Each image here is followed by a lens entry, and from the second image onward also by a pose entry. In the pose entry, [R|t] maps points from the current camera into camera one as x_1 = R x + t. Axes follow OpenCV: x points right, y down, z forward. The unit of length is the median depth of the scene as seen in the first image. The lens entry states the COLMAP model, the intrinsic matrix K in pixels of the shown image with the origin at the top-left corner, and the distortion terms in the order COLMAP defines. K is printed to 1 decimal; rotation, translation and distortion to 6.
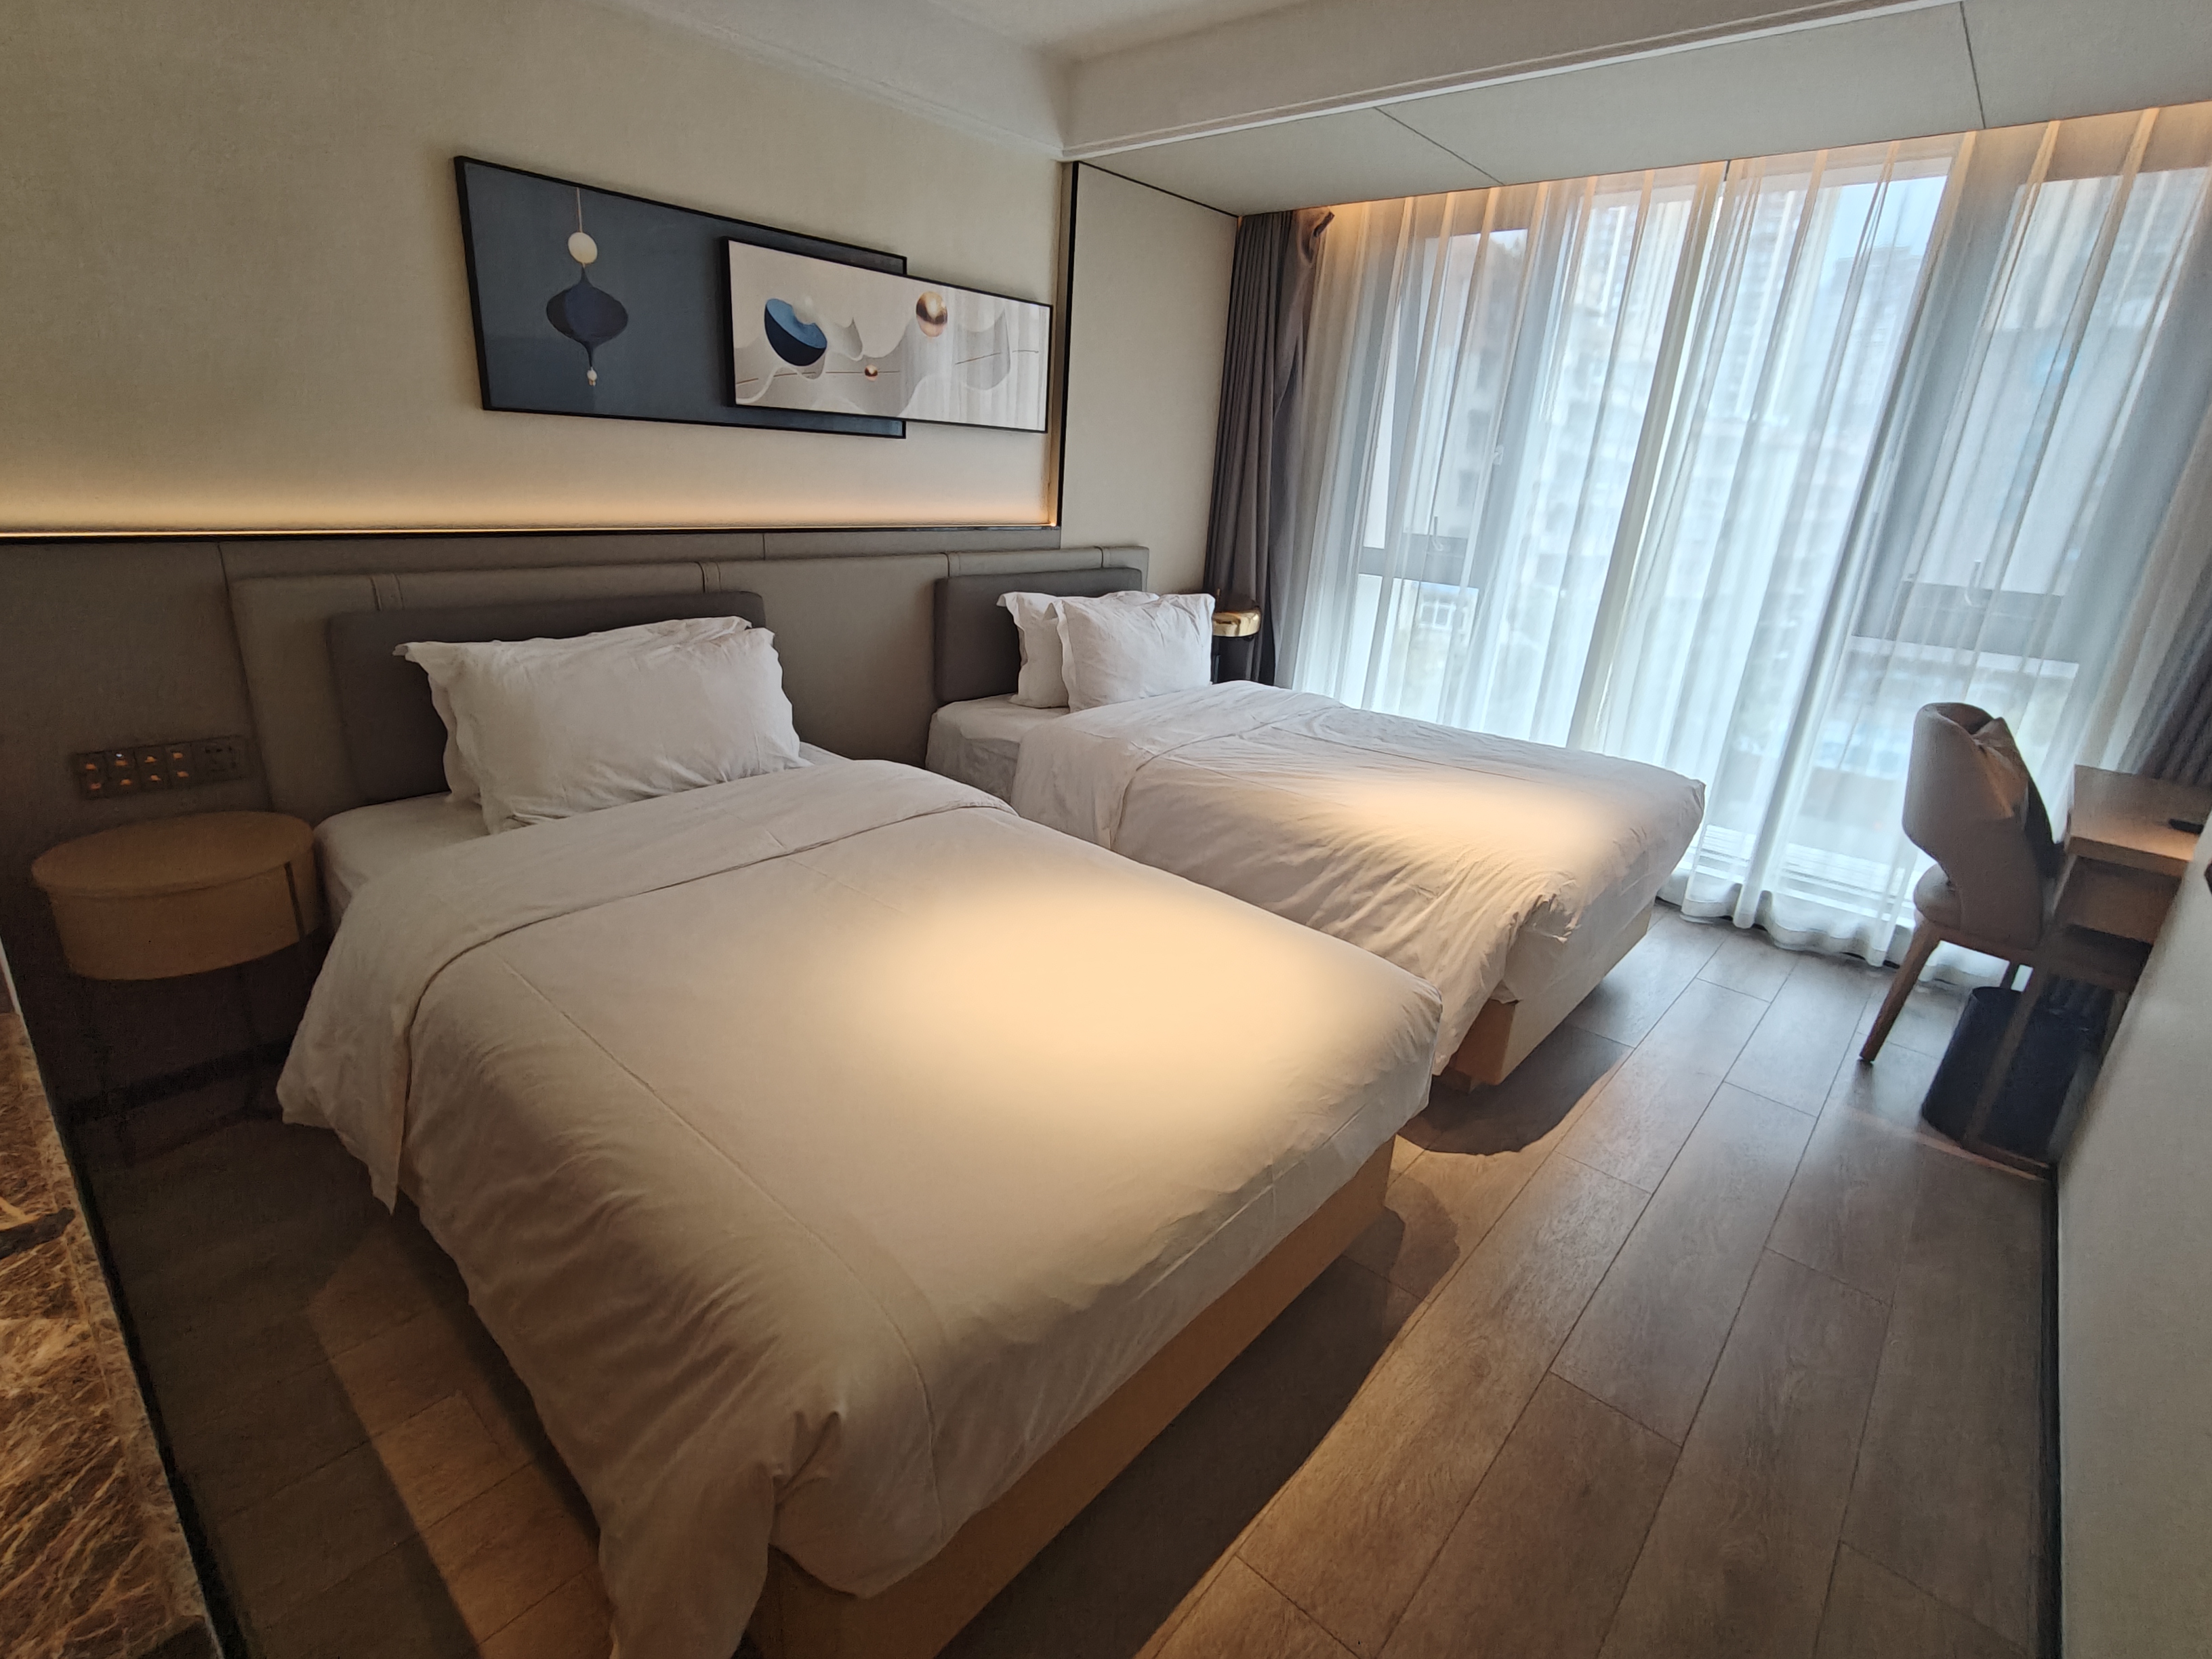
lens RADIAL K [[1052.4, 0, 1075.7], [0, 1052.4, 817.2], [0, 0, 1]] dist [0.001870, 0.001261]
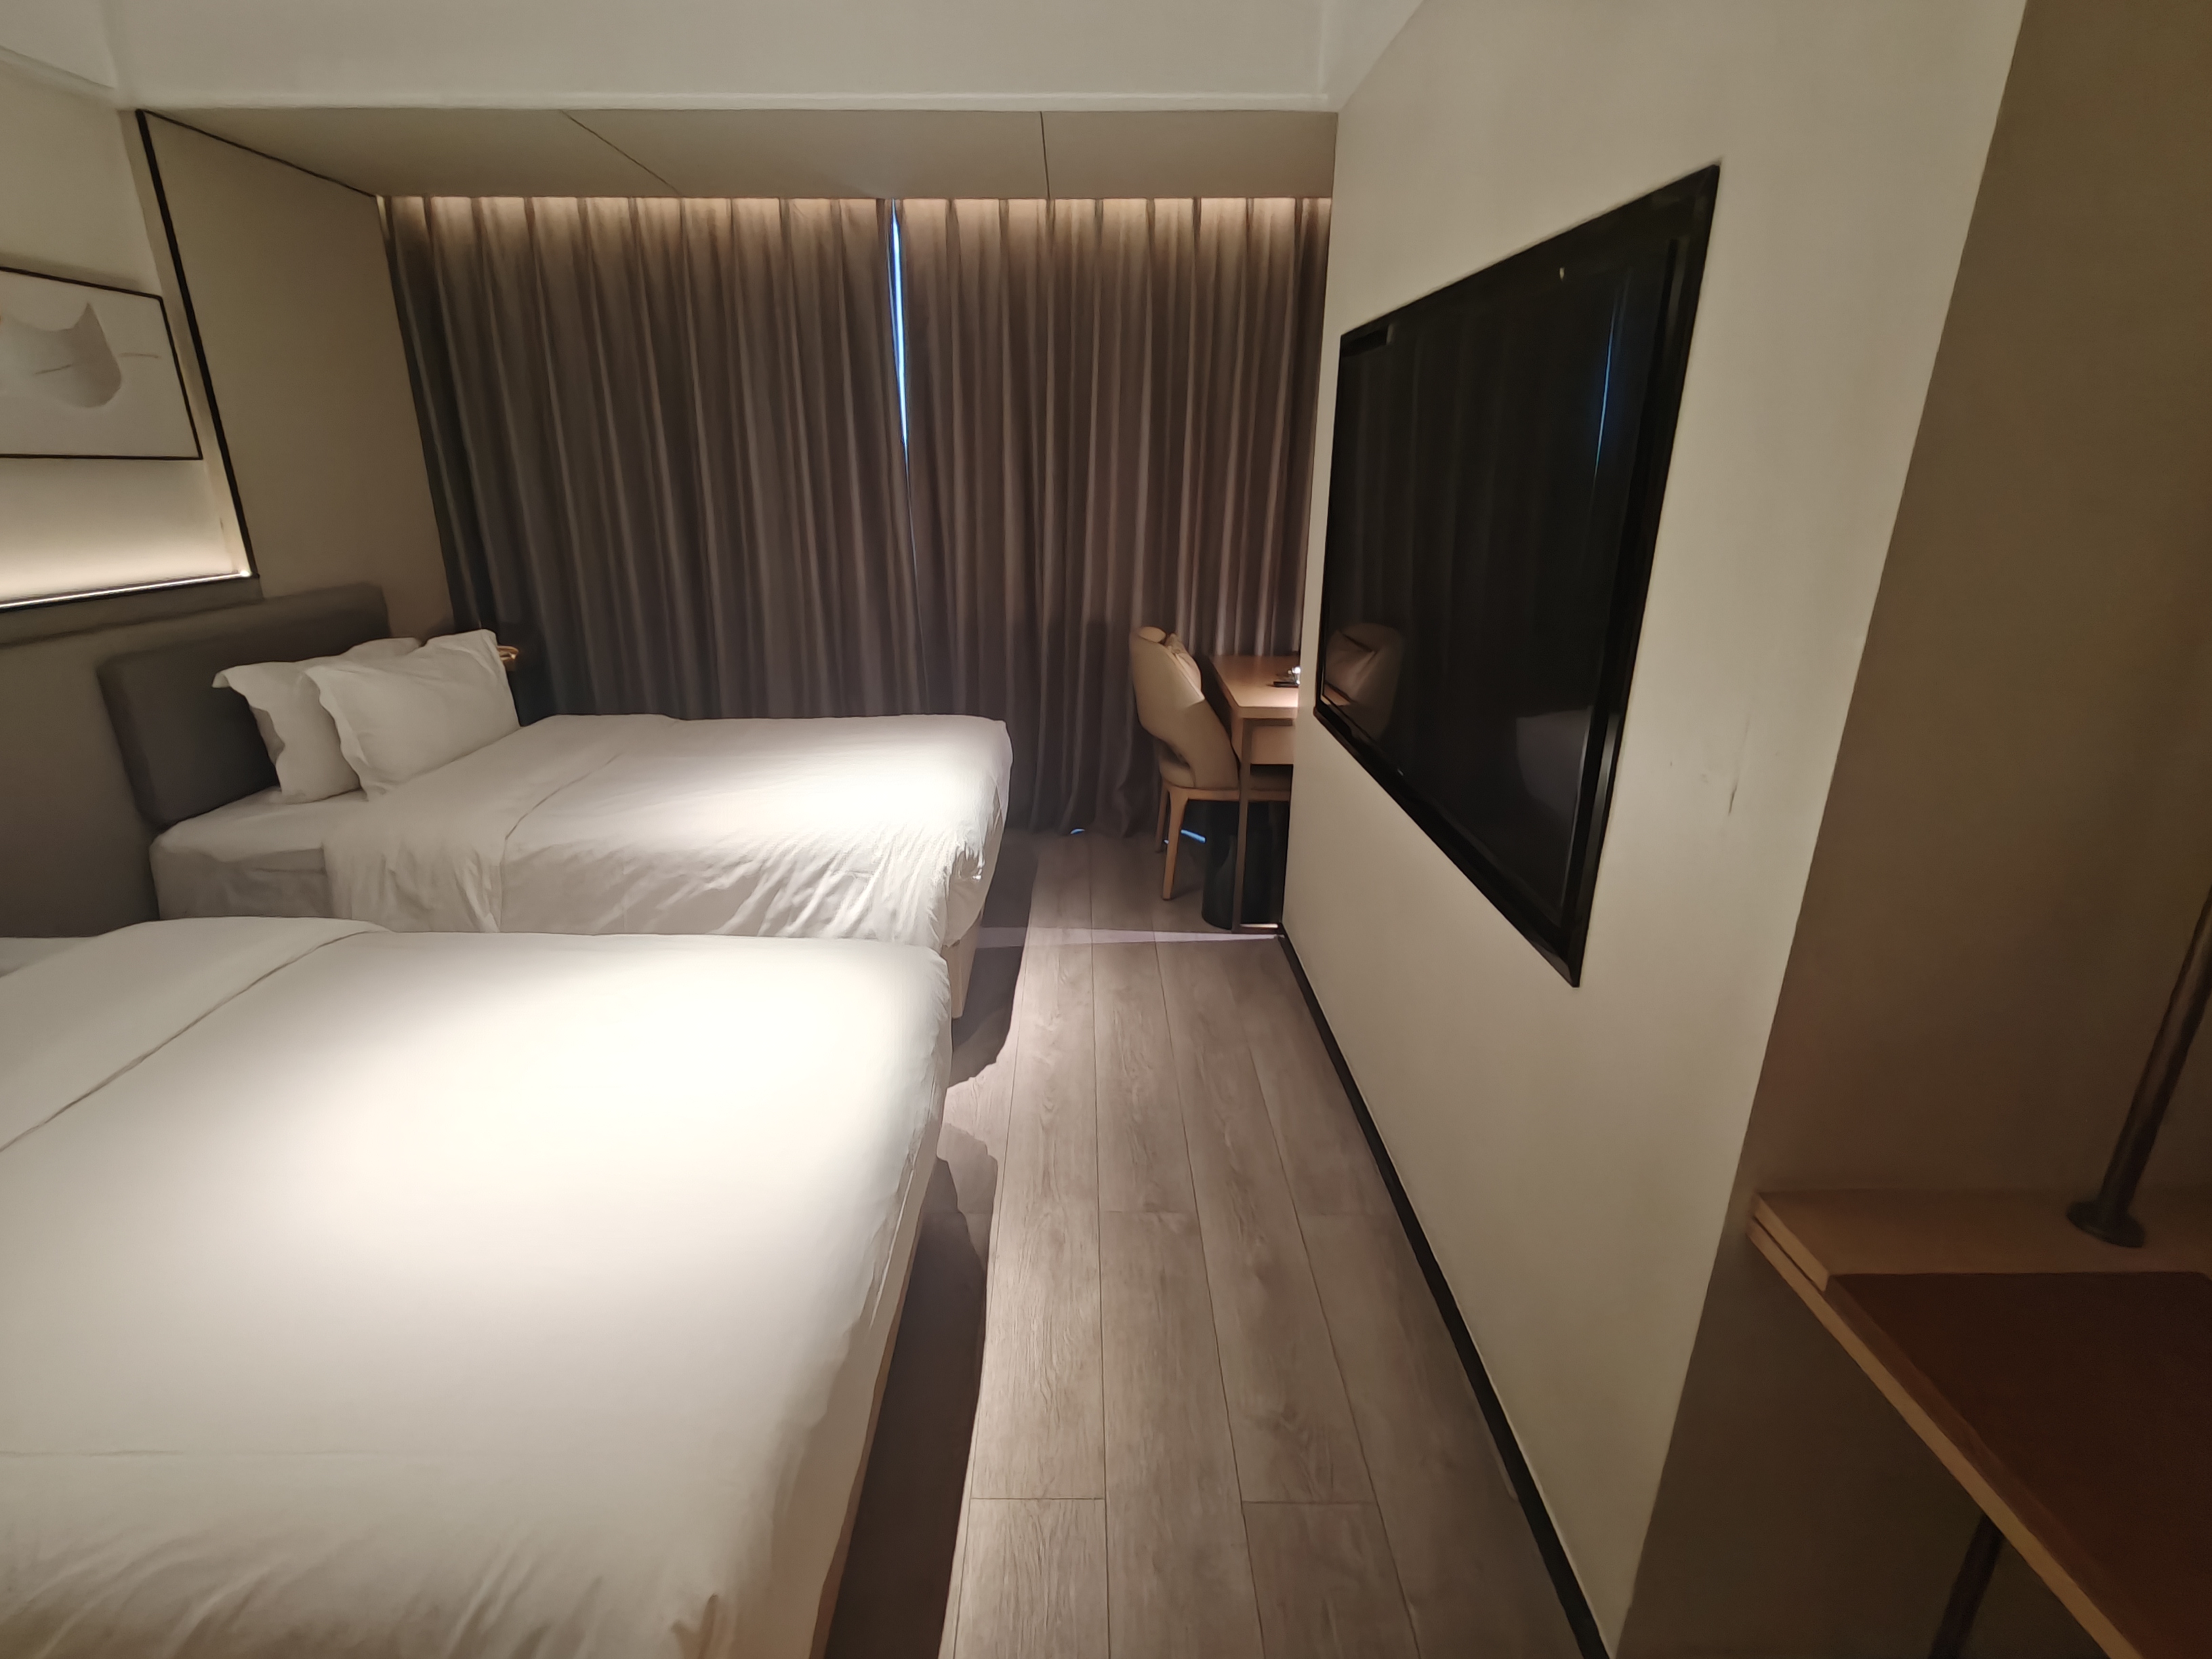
lens RADIAL K [[1049.8, 0, 1076.9], [0, 1049.8, 814.3], [0, 0, 1]] dist [0.001933, 0.001579]
pose [[0.741369, -0.262937, 0.617444, -0.135867], [0.254634, 0.961462, 0.103696, -0.037998], [-0.620914, 0.080345, 0.779750, 0.010607]]
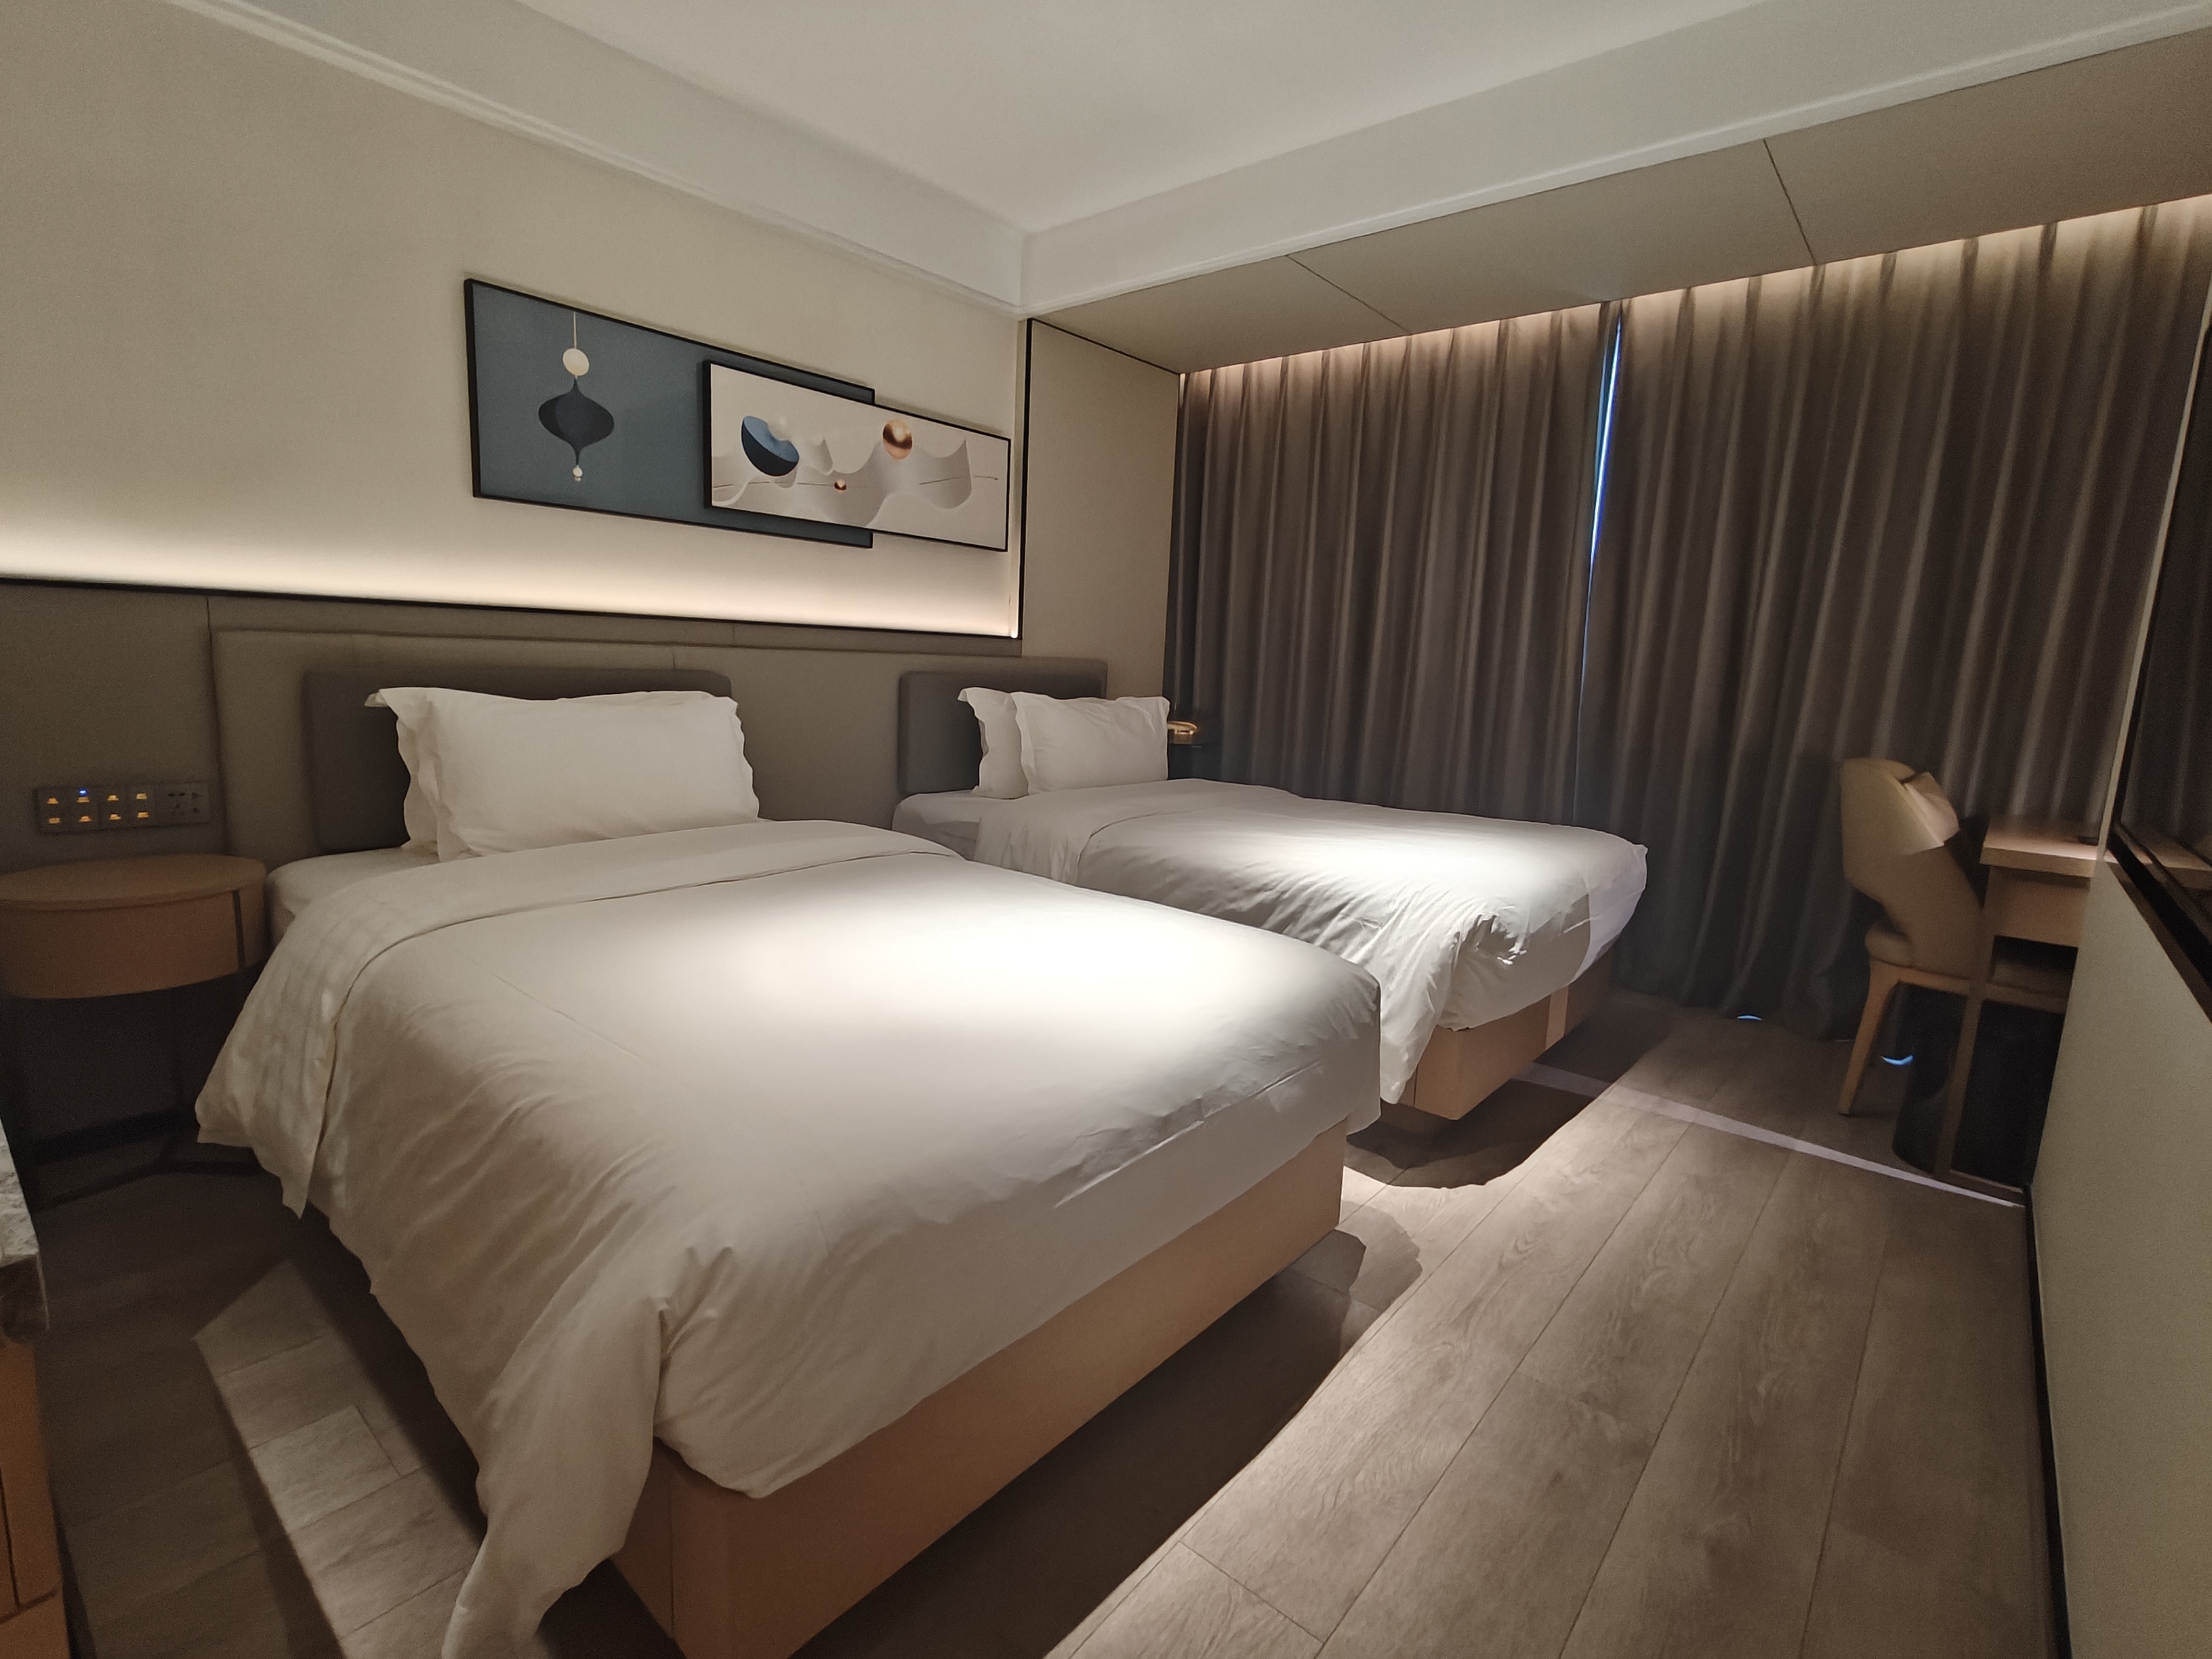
lens RADIAL K [[1052.4, 0, 1075.7], [0, 1052.4, 817.2], [0, 0, 1]] dist [0.001870, 0.001261]
pose [[0.999745, -0.016489, 0.015407, 0.029931], [0.018938, 0.984318, -0.175383, 0.125018], [-0.012273, 0.175630, 0.984380, -0.010583]]
